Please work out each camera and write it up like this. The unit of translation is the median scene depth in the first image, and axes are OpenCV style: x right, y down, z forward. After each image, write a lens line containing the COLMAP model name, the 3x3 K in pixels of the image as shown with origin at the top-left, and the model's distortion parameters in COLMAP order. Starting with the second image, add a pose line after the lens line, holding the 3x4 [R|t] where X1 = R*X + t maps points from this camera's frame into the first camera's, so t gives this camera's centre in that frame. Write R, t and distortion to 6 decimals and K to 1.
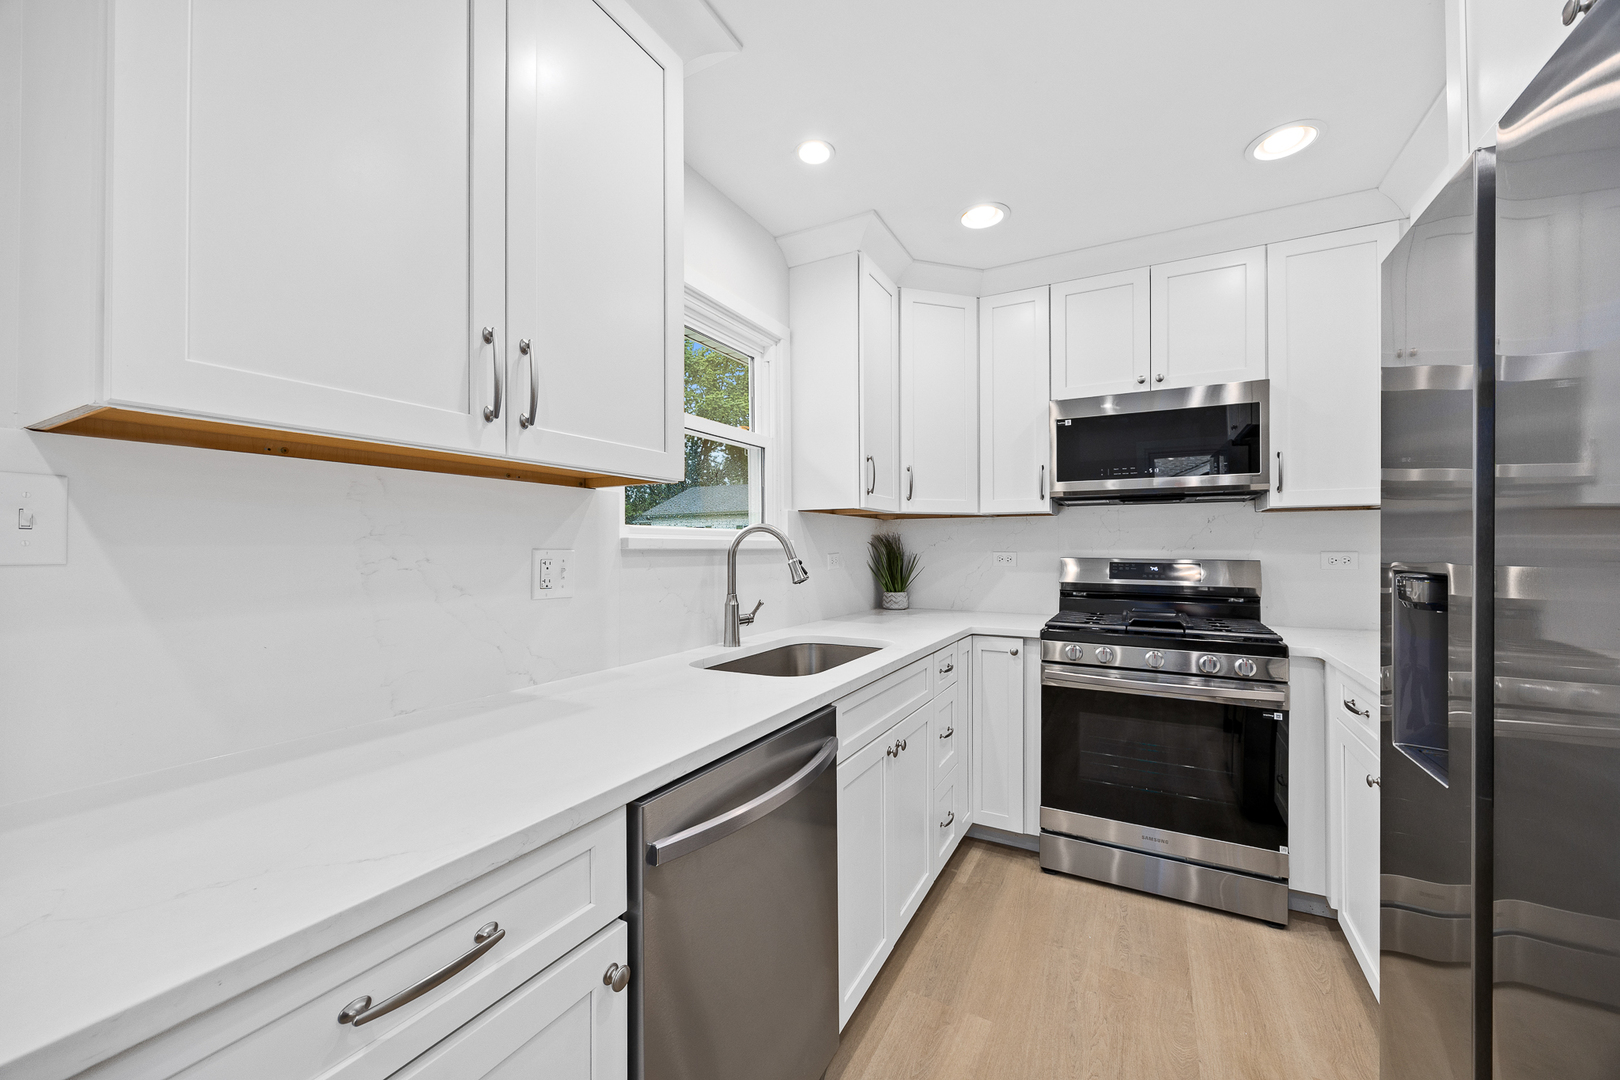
lens RADIAL K [[619.2, 0, 813.6], [0, 619.2, 544.6], [0, 0, 1]] dist [0.001051, 0.000073]
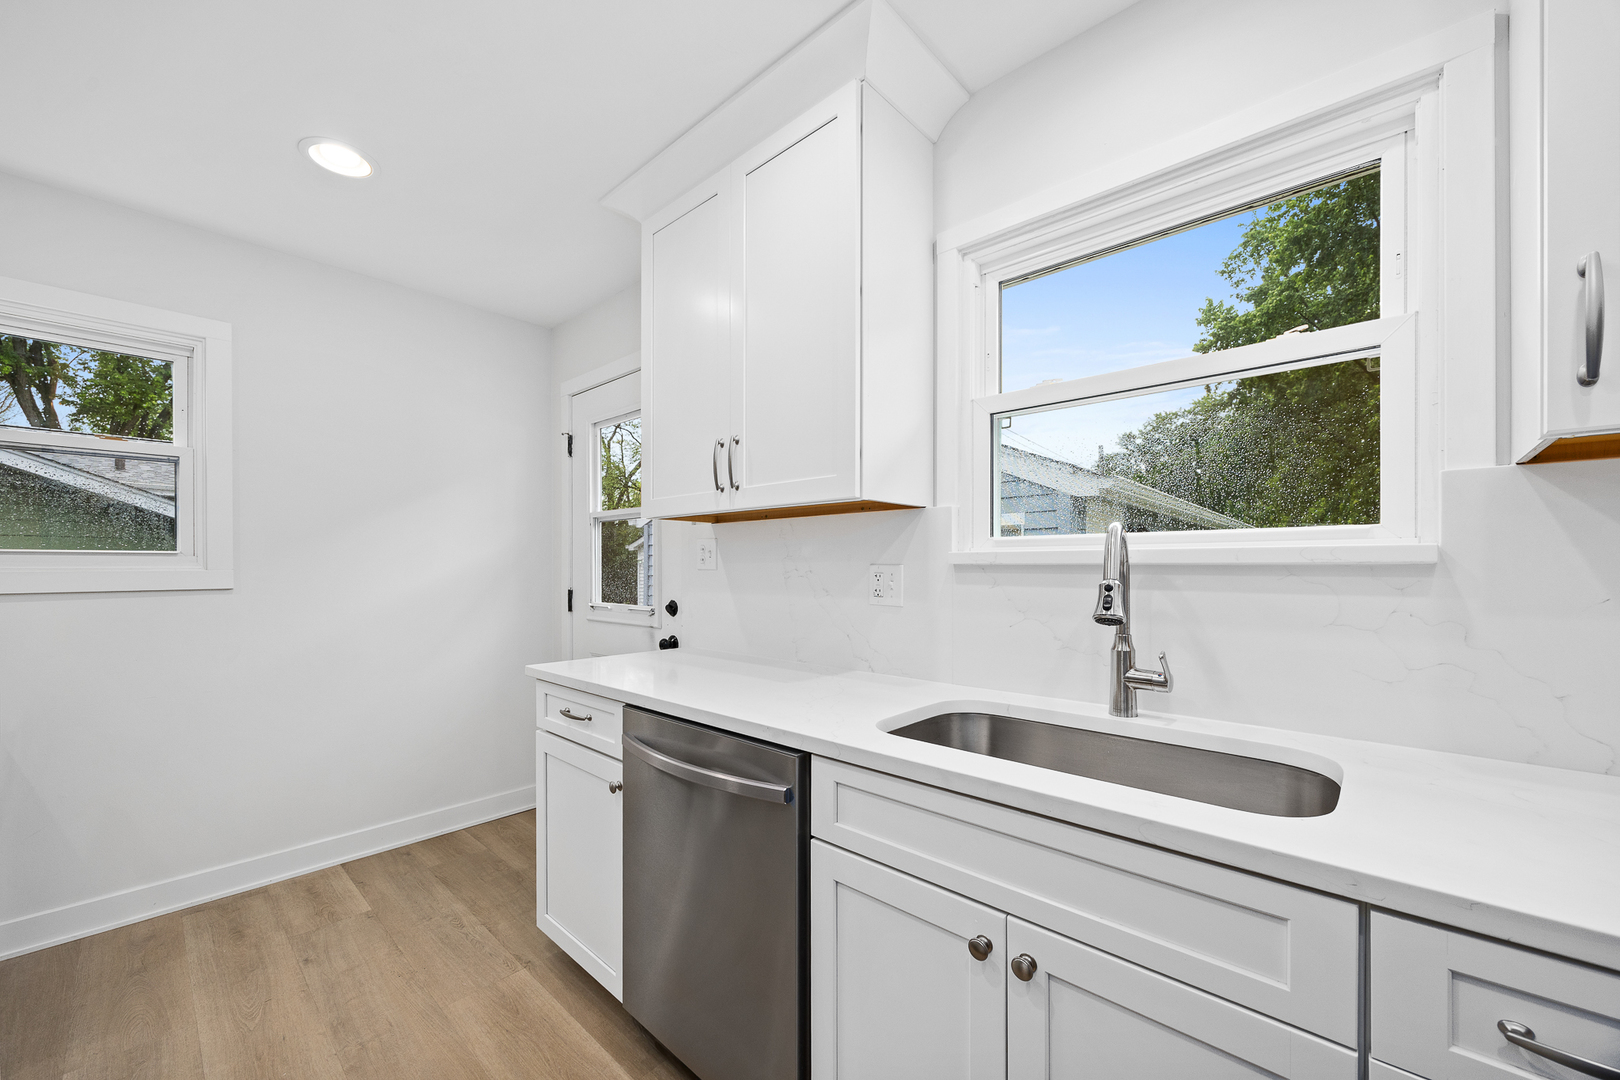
lens RADIAL K [[619.2, 0, 813.6], [0, 619.2, 544.6], [0, 0, 1]] dist [0.001051, 0.000073]
pose [[-0.261934, -0.046003, -0.963989, 0.745525], [-0.002821, 0.998896, -0.046902, 0.025371], [0.965082, -0.009565, -0.261775, 1.147357]]
